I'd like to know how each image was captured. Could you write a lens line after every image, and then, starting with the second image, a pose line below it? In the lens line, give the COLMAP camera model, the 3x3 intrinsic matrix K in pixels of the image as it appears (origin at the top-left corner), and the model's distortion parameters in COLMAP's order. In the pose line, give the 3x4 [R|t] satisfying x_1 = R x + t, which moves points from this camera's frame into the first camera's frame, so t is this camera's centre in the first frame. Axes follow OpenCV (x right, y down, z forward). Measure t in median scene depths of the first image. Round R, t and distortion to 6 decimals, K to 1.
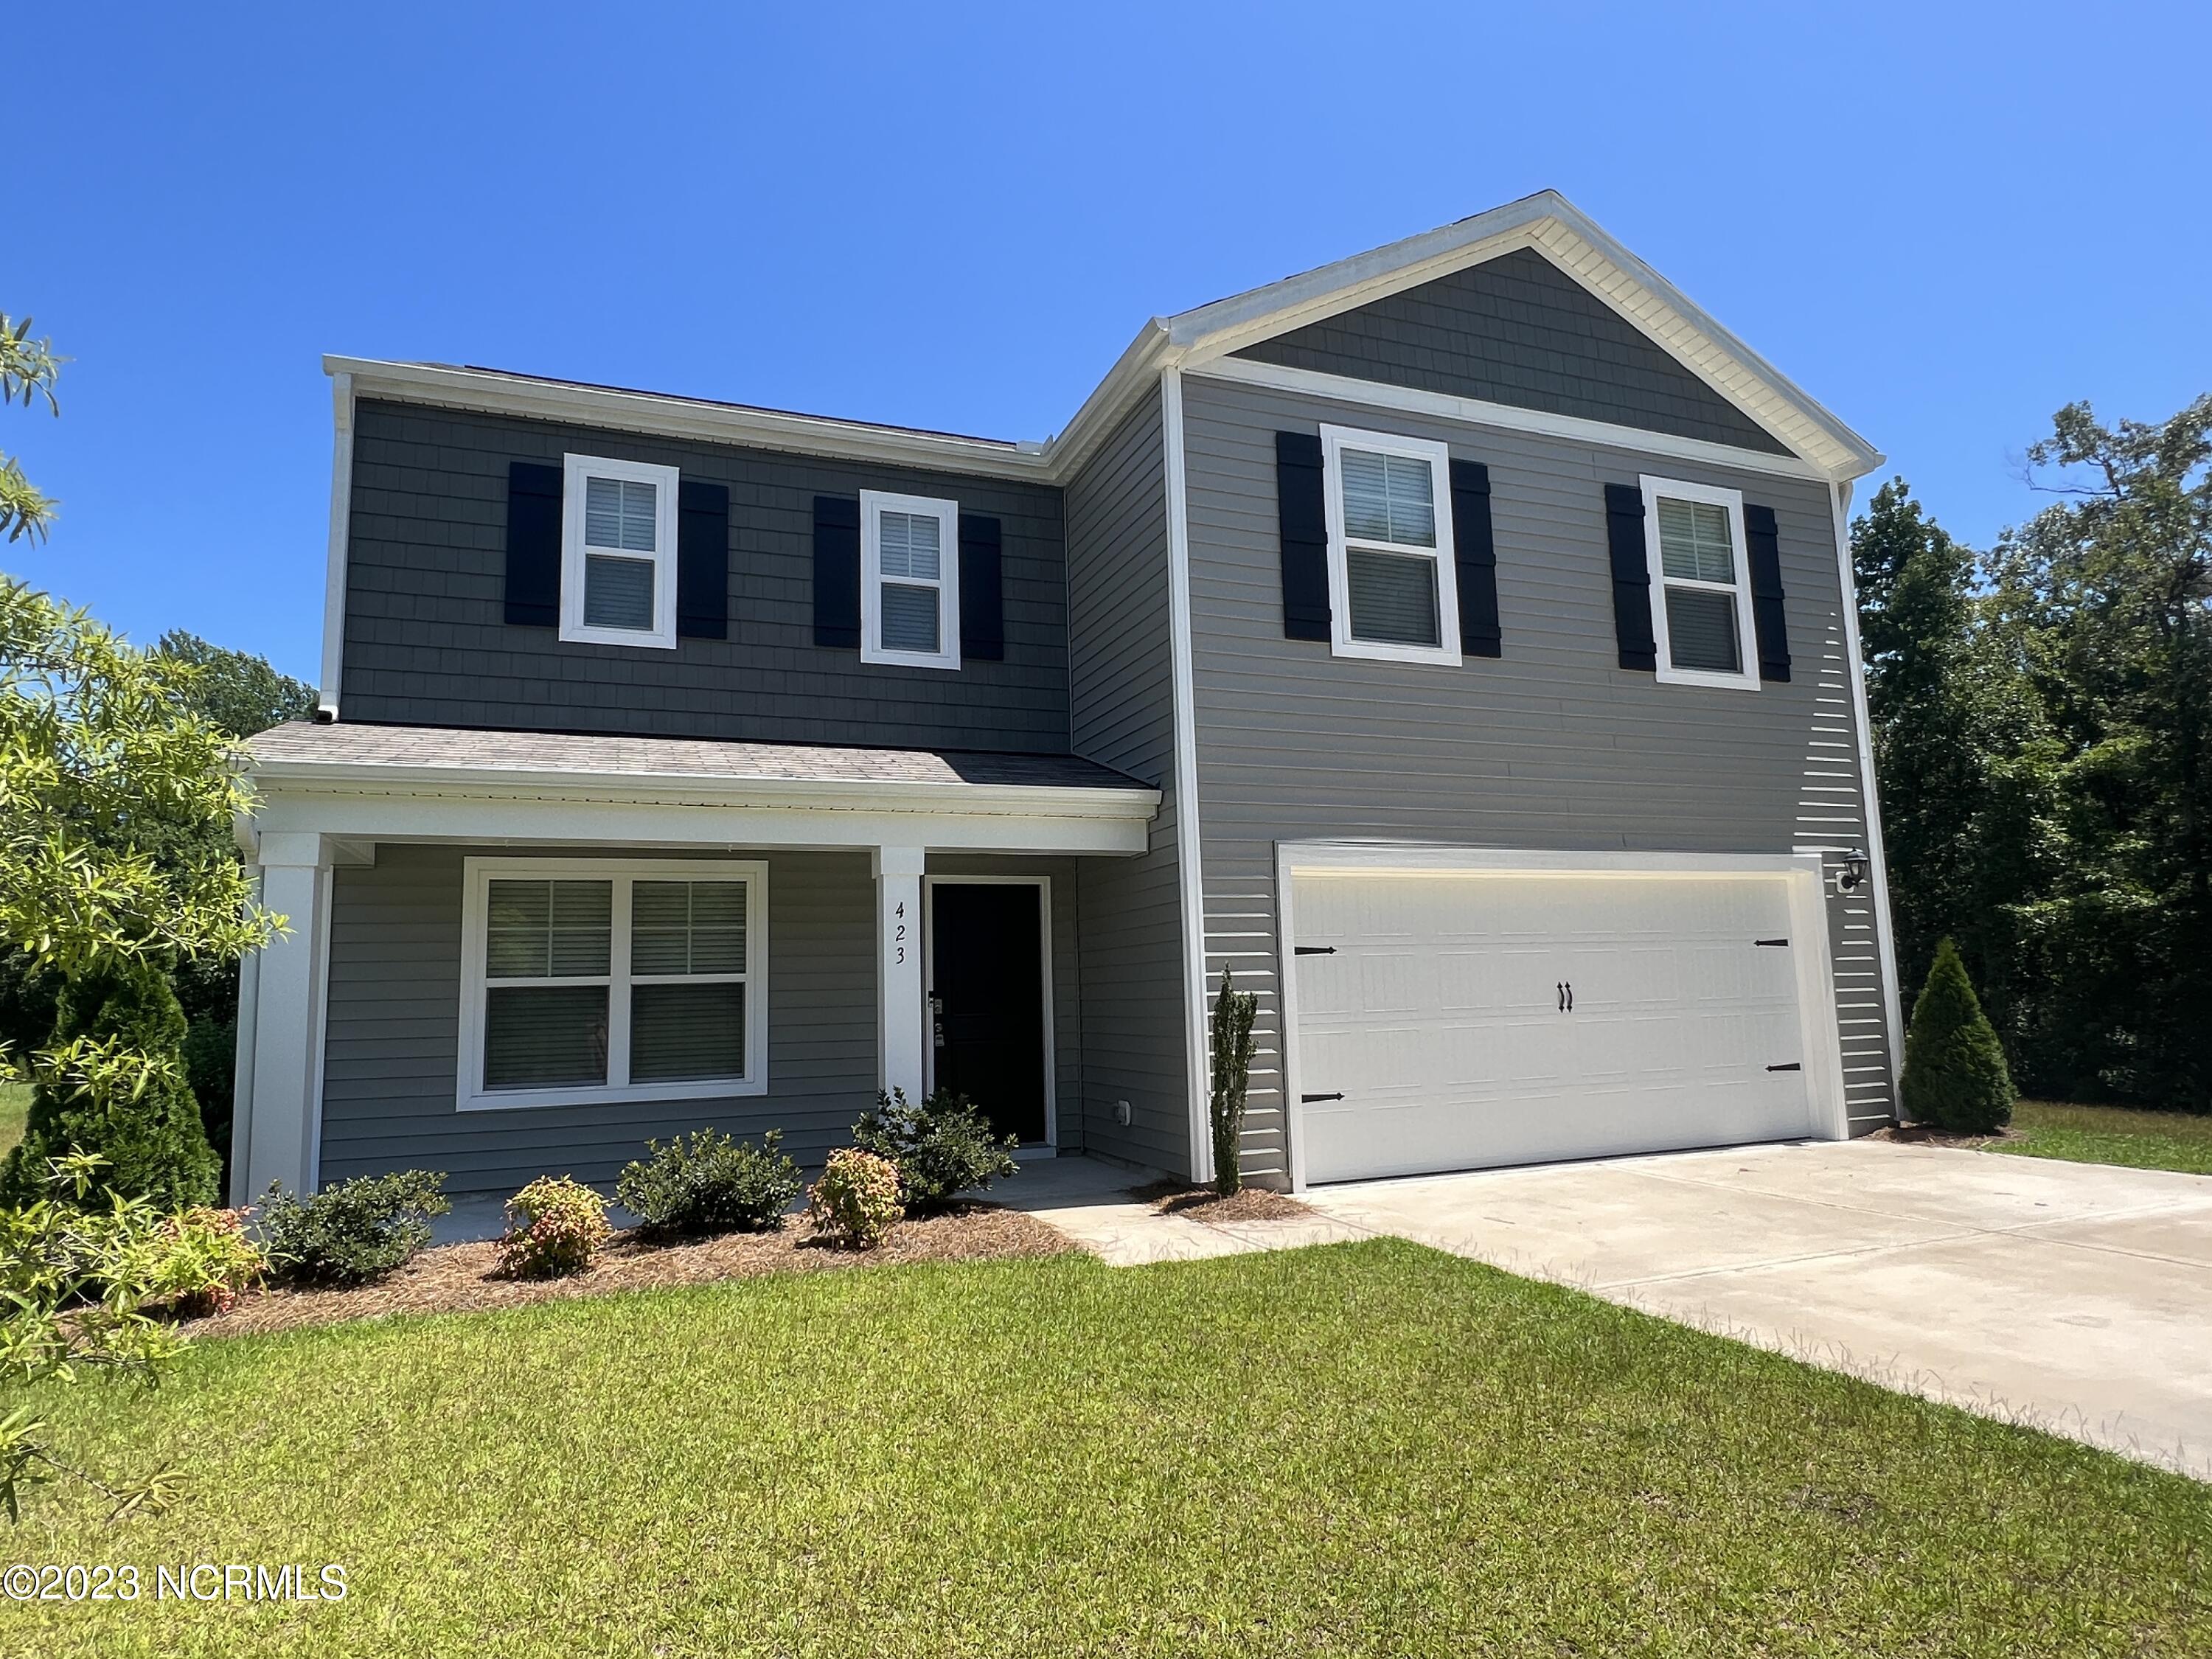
lens RADIAL K [[1294.5, 0, 1098.5], [0, 1294.5, 830.8], [0, 0, 1]] dist [0.006256, -0.004256]
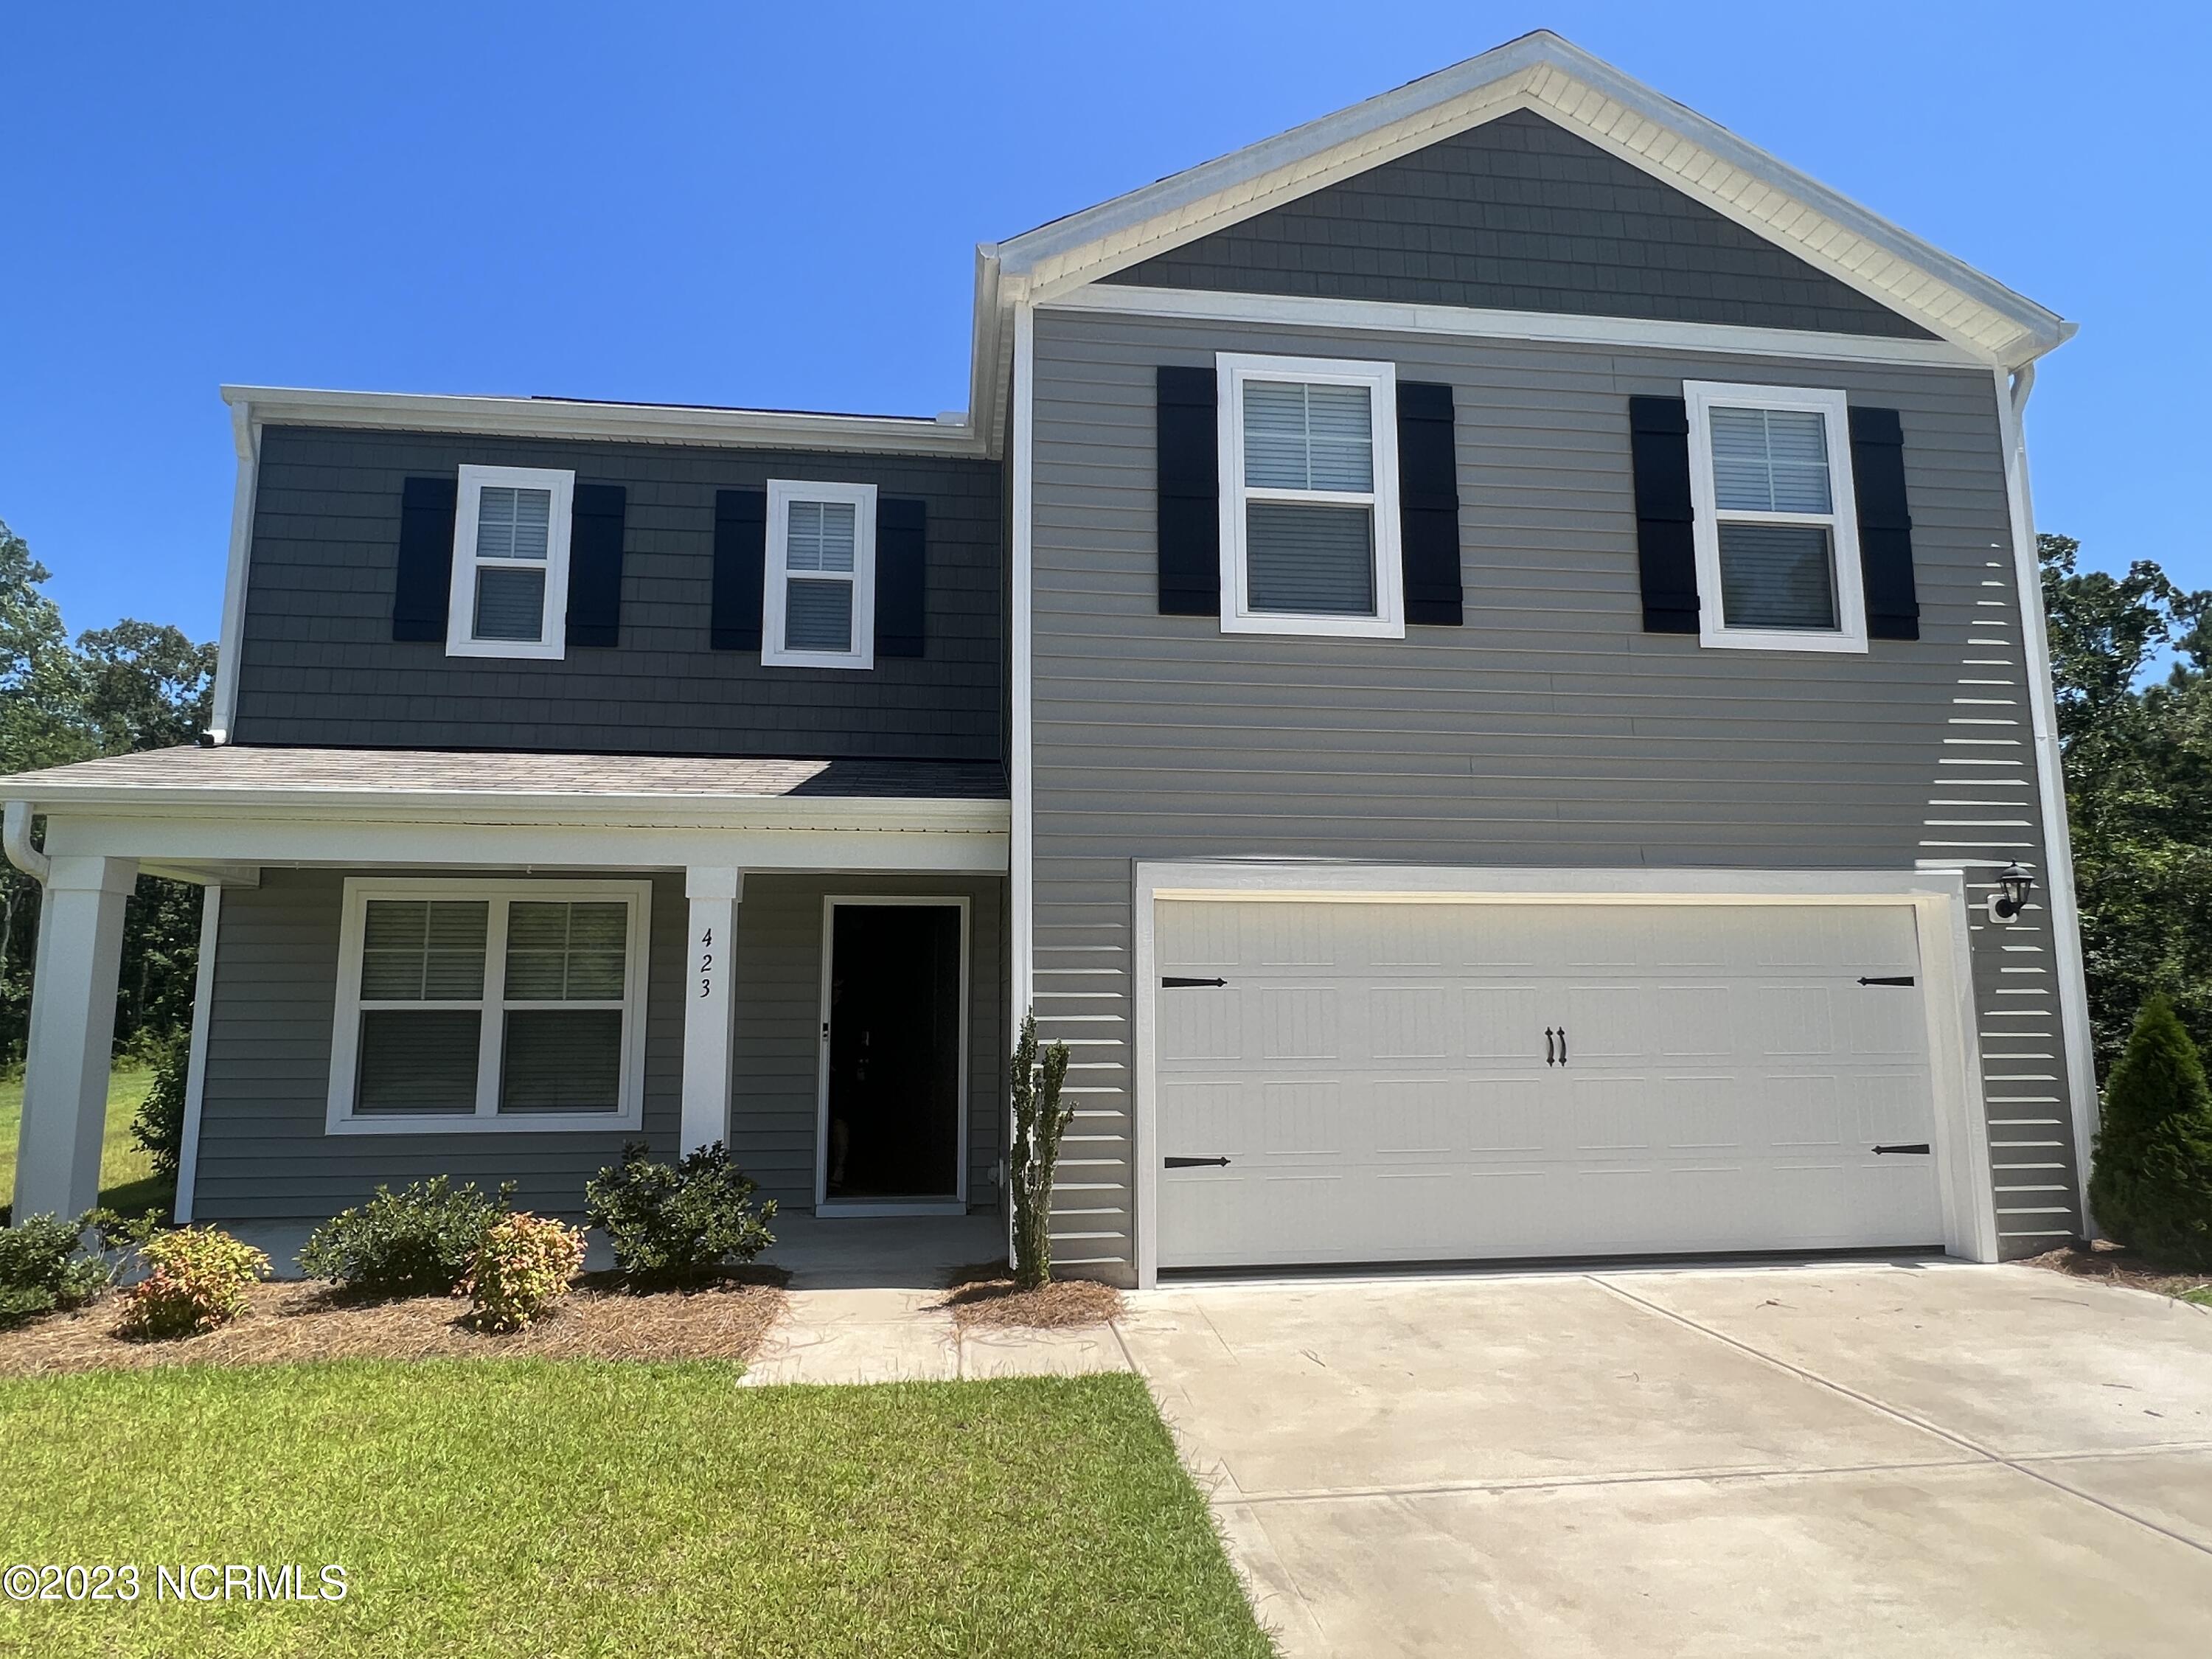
lens RADIAL K [[1294.5, 0, 1109.6], [0, 1294.5, 830.7], [0, 0, 1]] dist [0.006256, -0.004256]
pose [[0.965816, -0.008953, -0.259075, 0.310233], [0.008413, 0.999960, -0.003194, -0.007169], [0.259093, 0.000905, 0.965852, 0.178759]]
